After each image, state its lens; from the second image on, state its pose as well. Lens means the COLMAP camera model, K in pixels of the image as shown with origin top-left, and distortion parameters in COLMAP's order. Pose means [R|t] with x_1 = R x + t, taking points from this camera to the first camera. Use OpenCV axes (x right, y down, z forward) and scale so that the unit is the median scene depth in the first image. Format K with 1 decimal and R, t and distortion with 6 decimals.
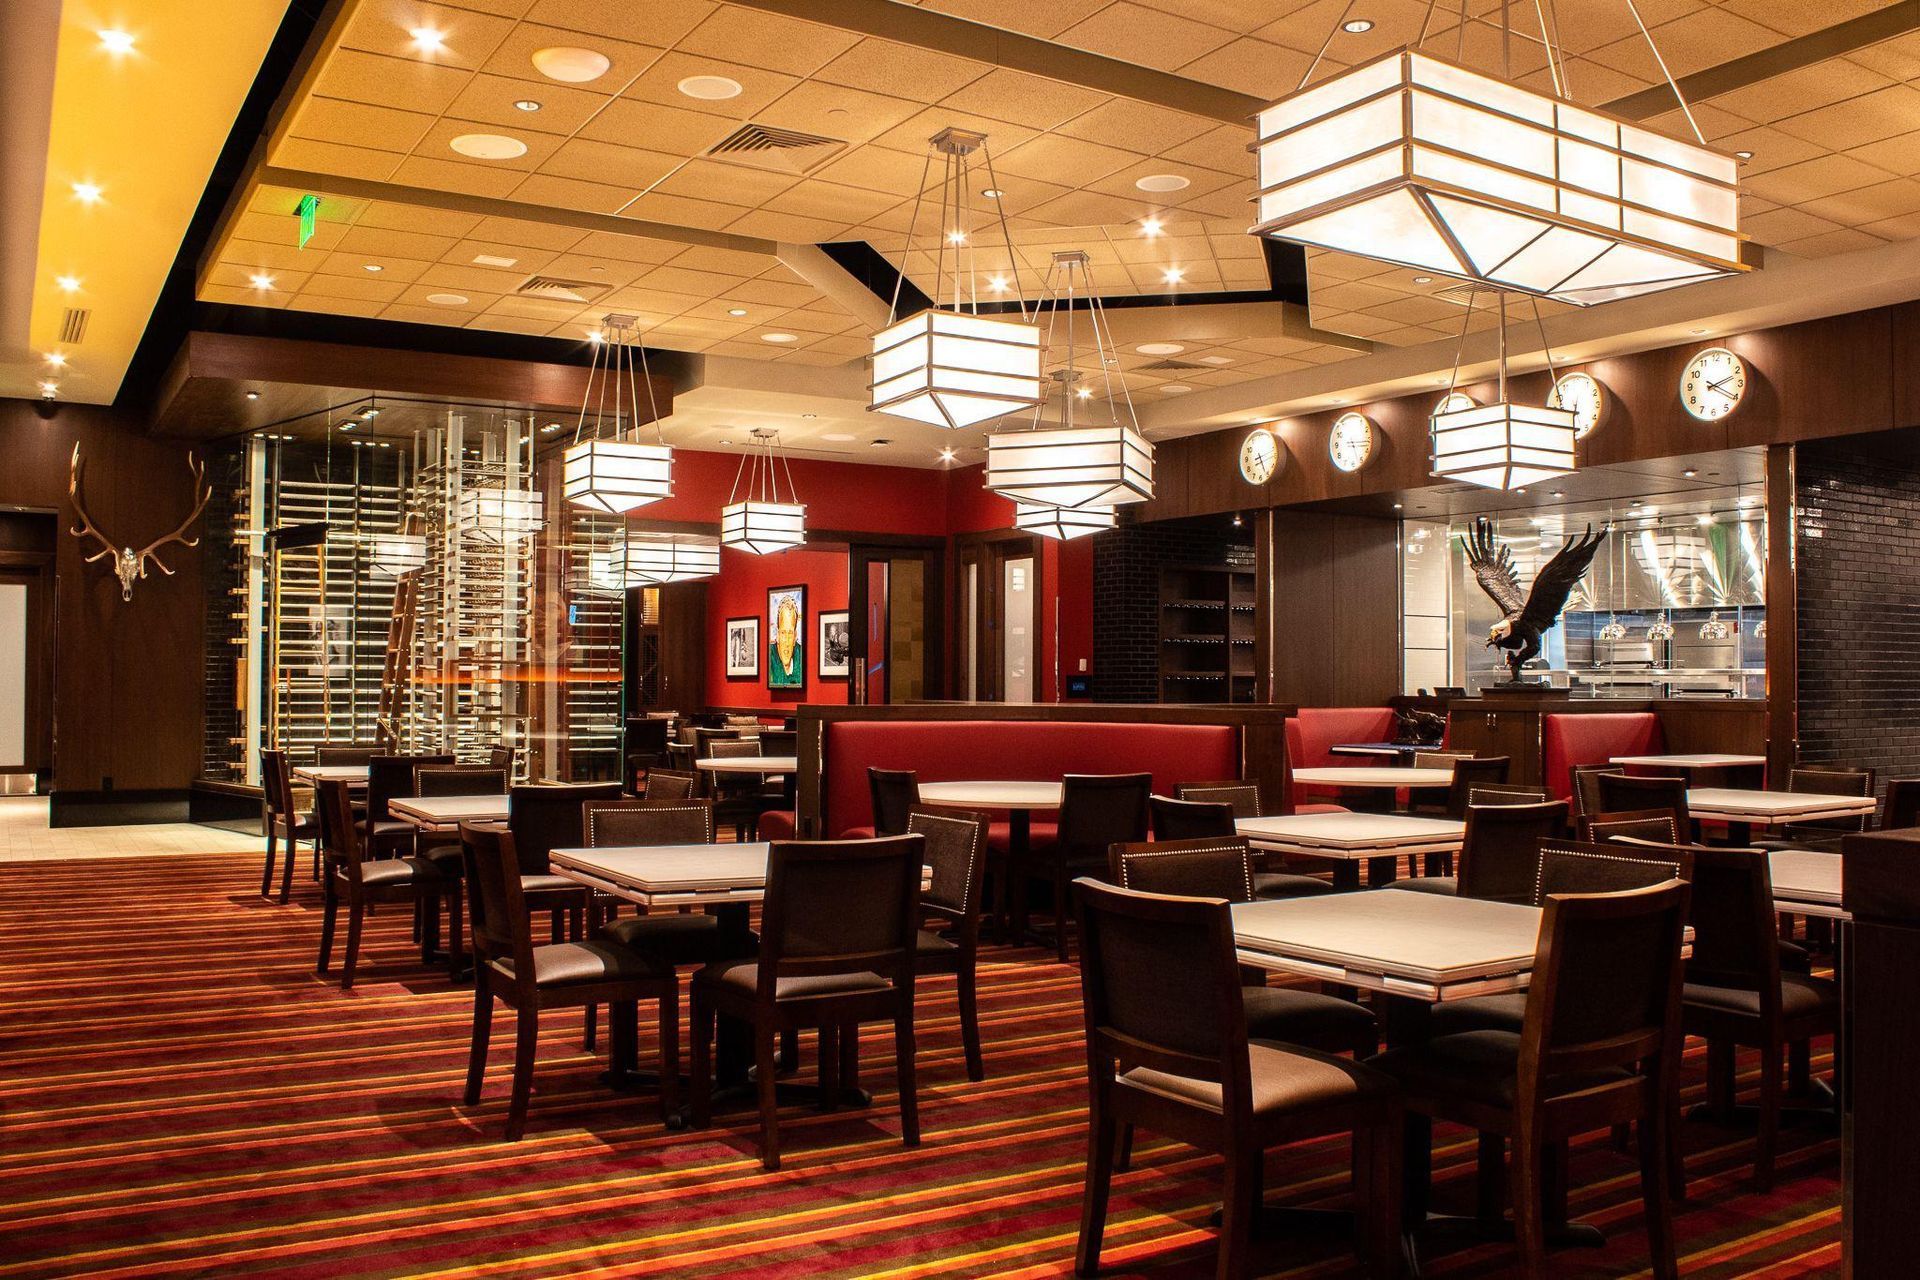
lens RADIAL K [[1612.1, 0, 956.3], [0, 1612.1, 636.2], [0, 0, 1]] dist [-0.015682, 0.000970]
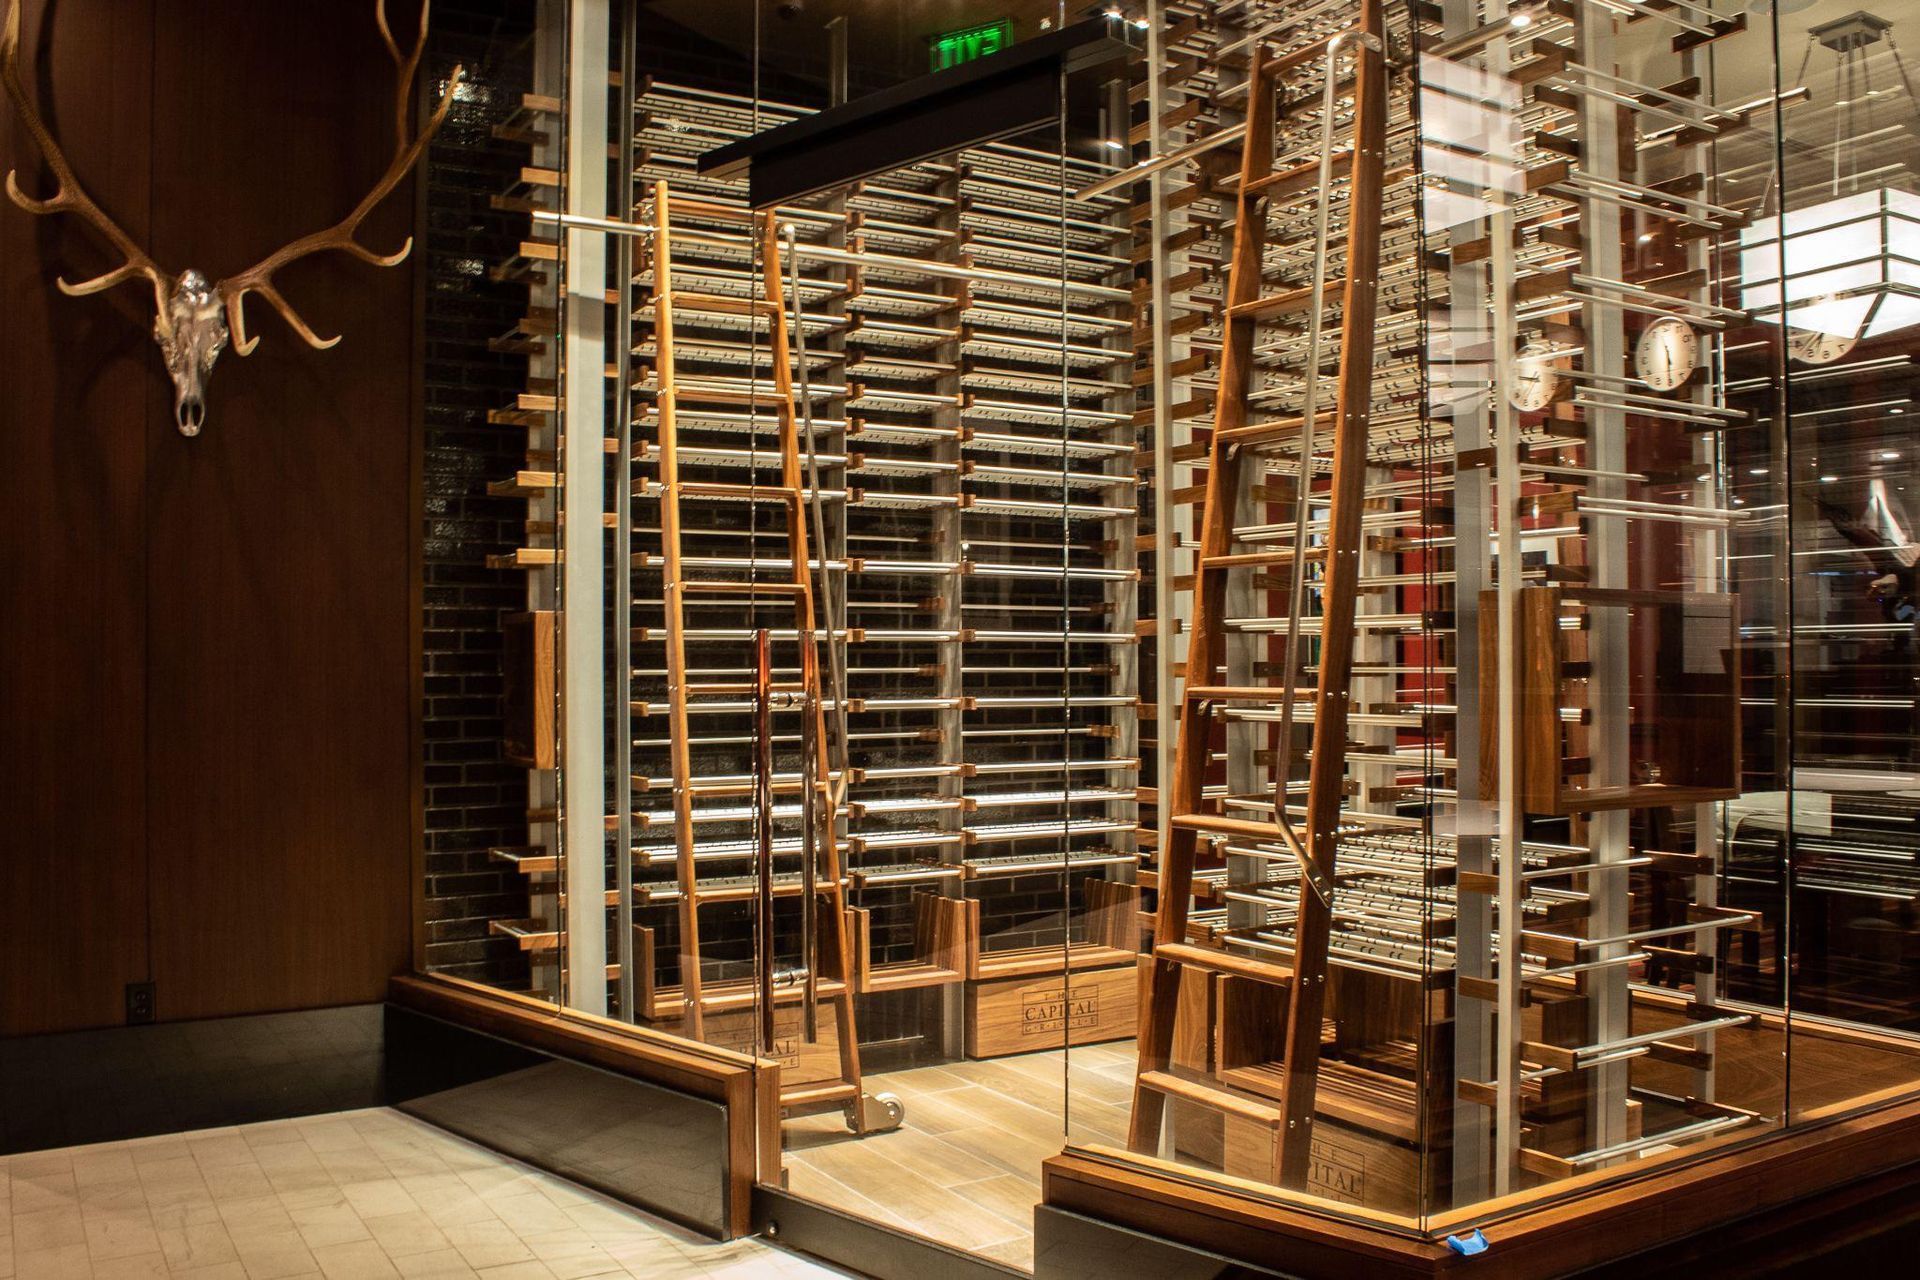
lens RADIAL K [[1612.1, 0, 964.6], [0, 1612.1, 648.0], [0, 0, 1]] dist [-0.015682, 0.000970]
pose [[0.999996, -0.000985, 0.002588, -0.360088], [0.000937, 0.999830, 0.018425, 0.015267], [-0.002606, -0.018423, 0.999827, 0.672946]]
